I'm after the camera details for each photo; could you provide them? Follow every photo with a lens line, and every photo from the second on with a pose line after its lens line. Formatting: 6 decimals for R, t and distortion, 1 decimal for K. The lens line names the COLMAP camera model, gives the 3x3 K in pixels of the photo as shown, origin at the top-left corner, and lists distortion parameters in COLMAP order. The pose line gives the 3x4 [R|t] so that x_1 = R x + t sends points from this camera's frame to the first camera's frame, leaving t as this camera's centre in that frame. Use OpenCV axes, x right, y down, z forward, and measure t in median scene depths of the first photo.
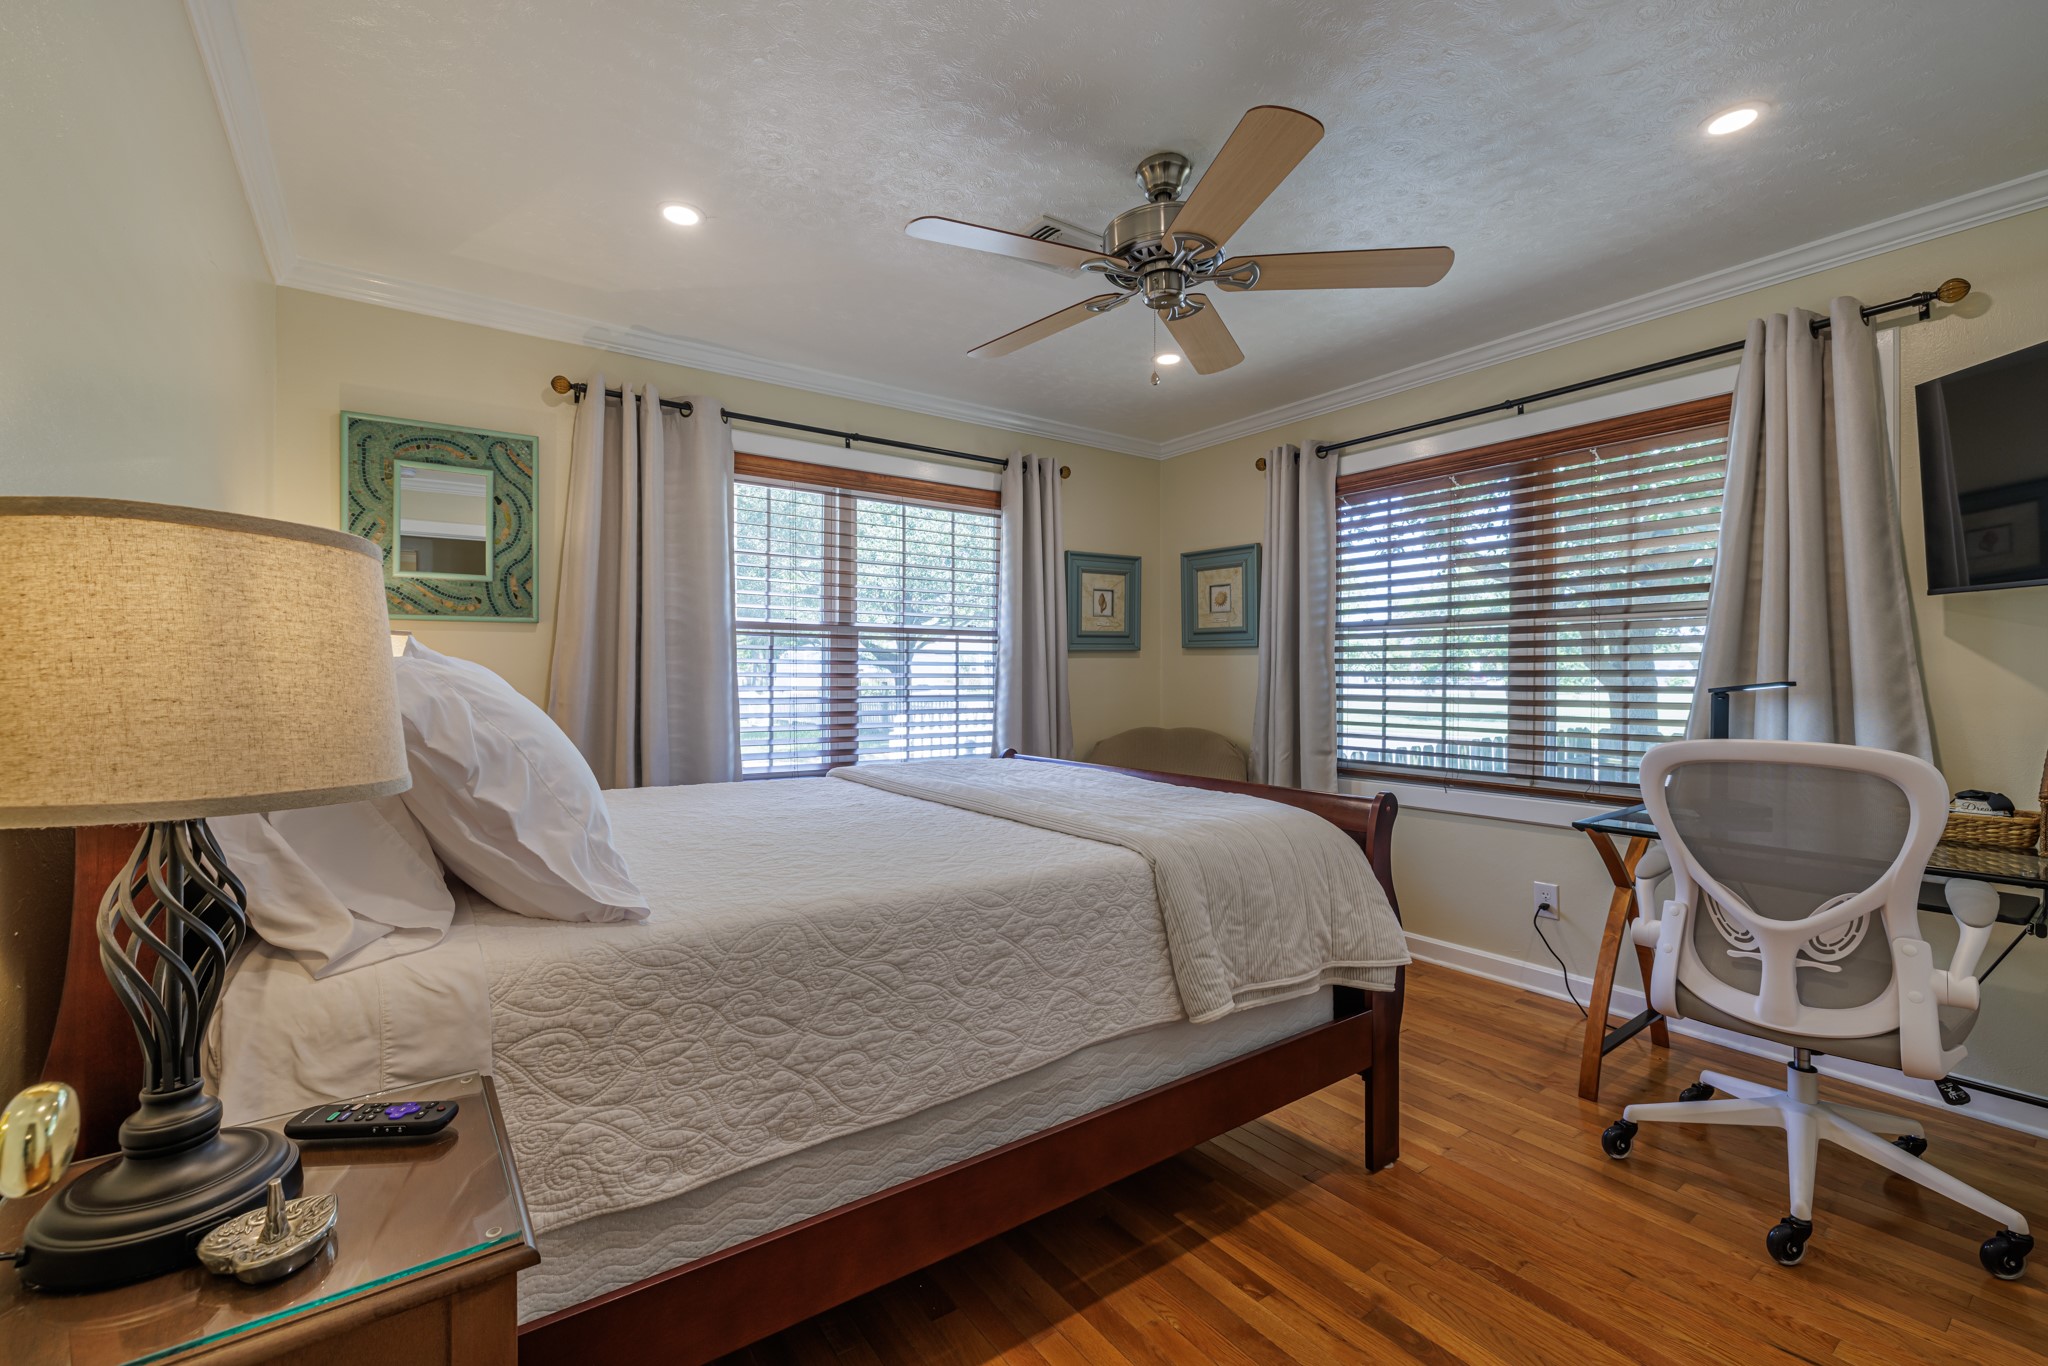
lens RADIAL K [[851.5, 0, 1016.7], [0, 851.5, 668.9], [0, 0, 1]] dist [-0.008605, 0.000427]
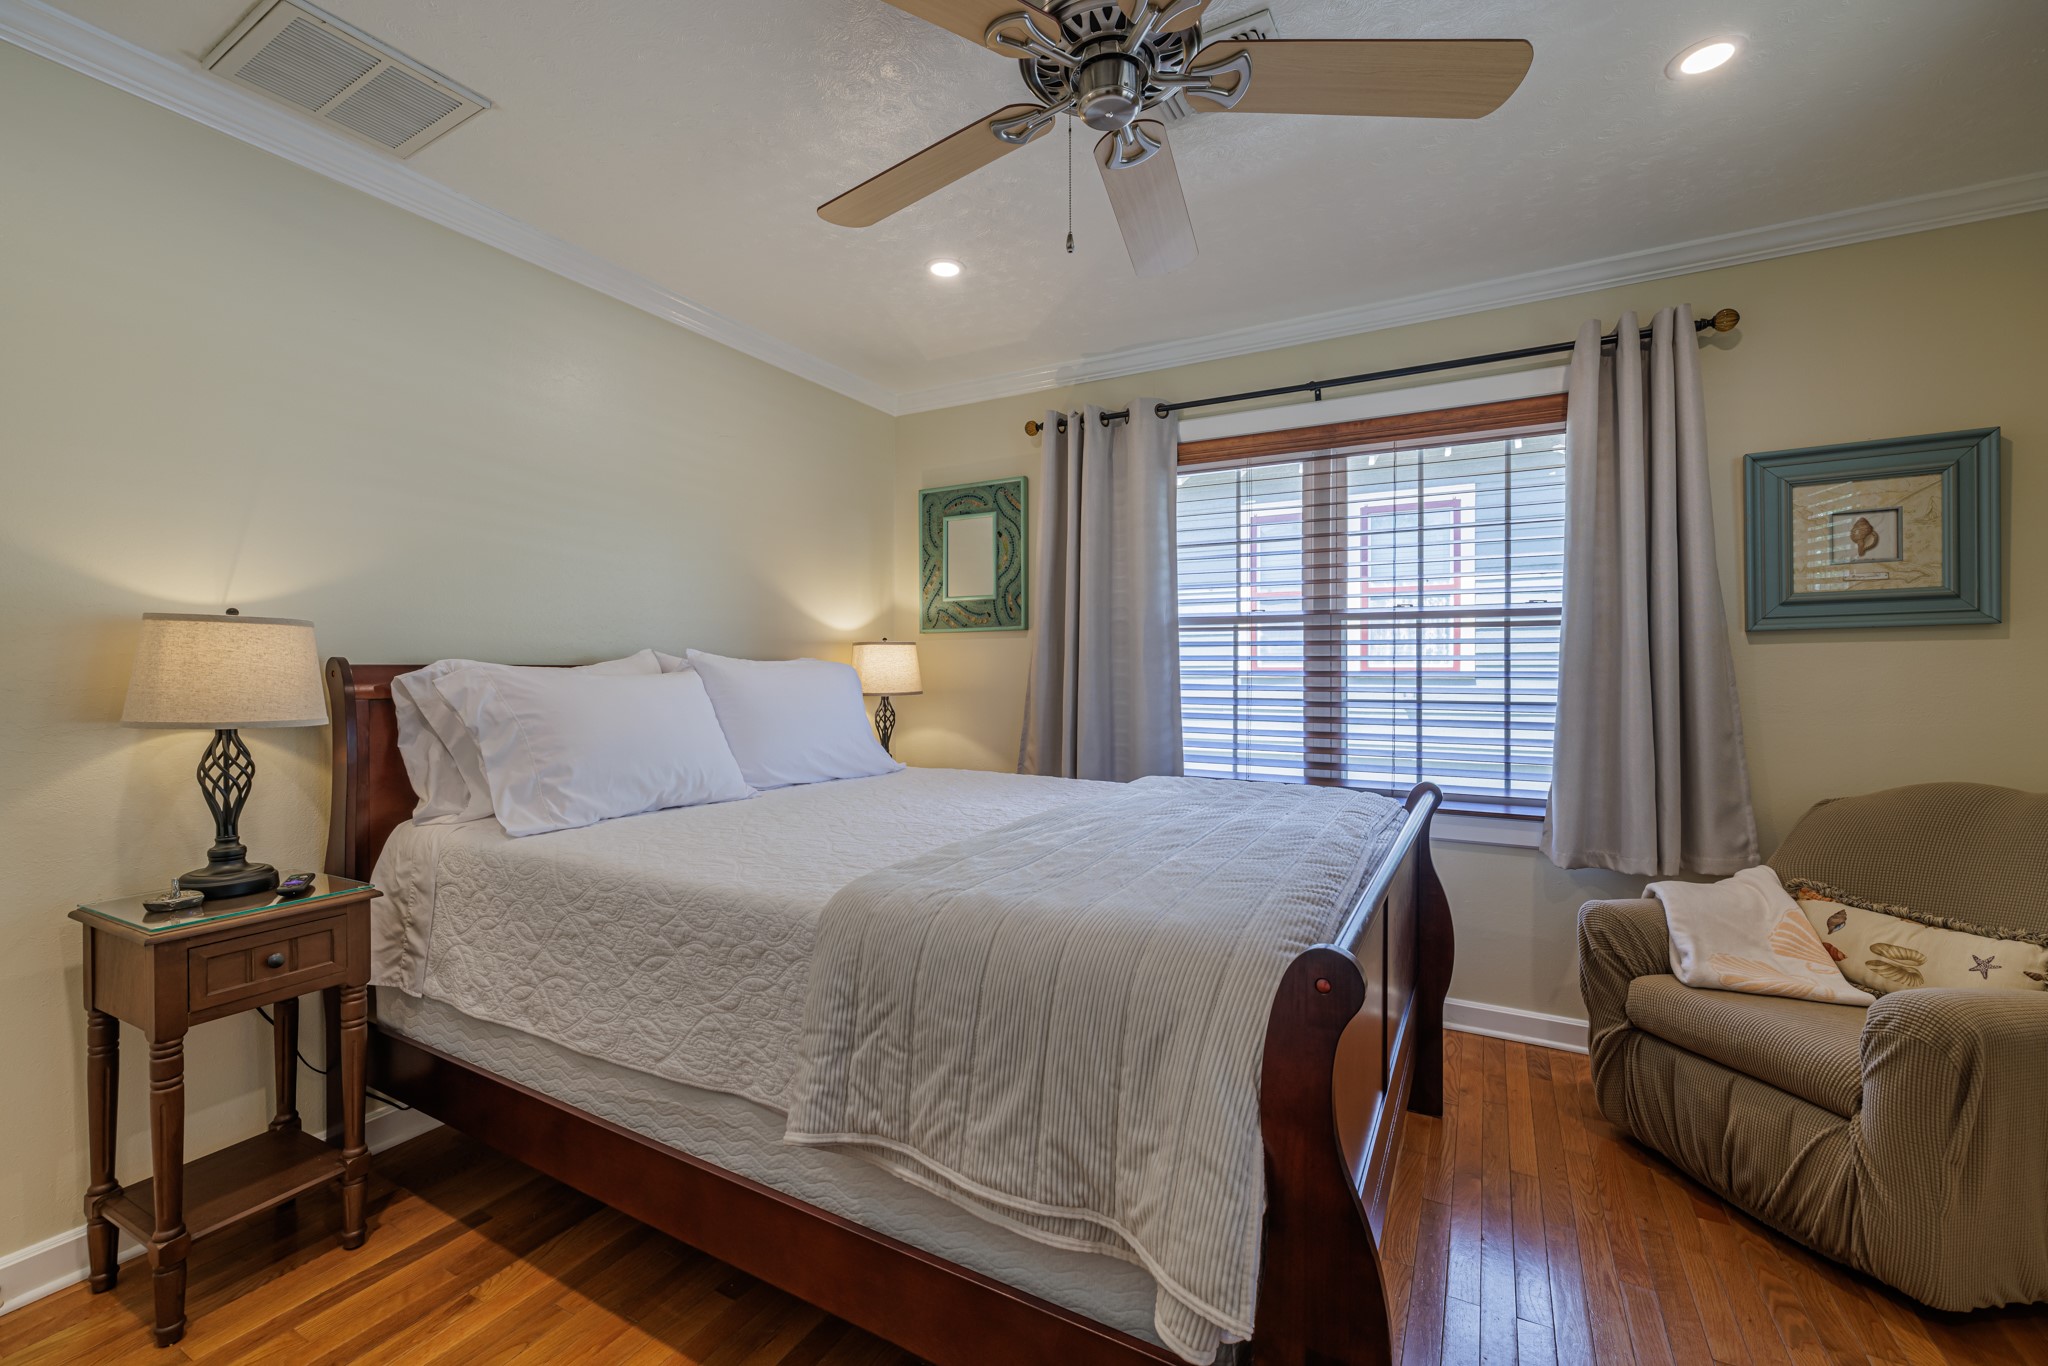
lens RADIAL K [[851.5, 0, 1024.3], [0, 851.5, 672.4], [0, 0, 1]] dist [-0.008605, 0.000427]
pose [[0.437830, 0.001689, -0.899056, 0.538981], [0.006598, 0.999965, 0.005092, 0.000573], [0.899034, -0.008162, 0.437803, 0.474246]]
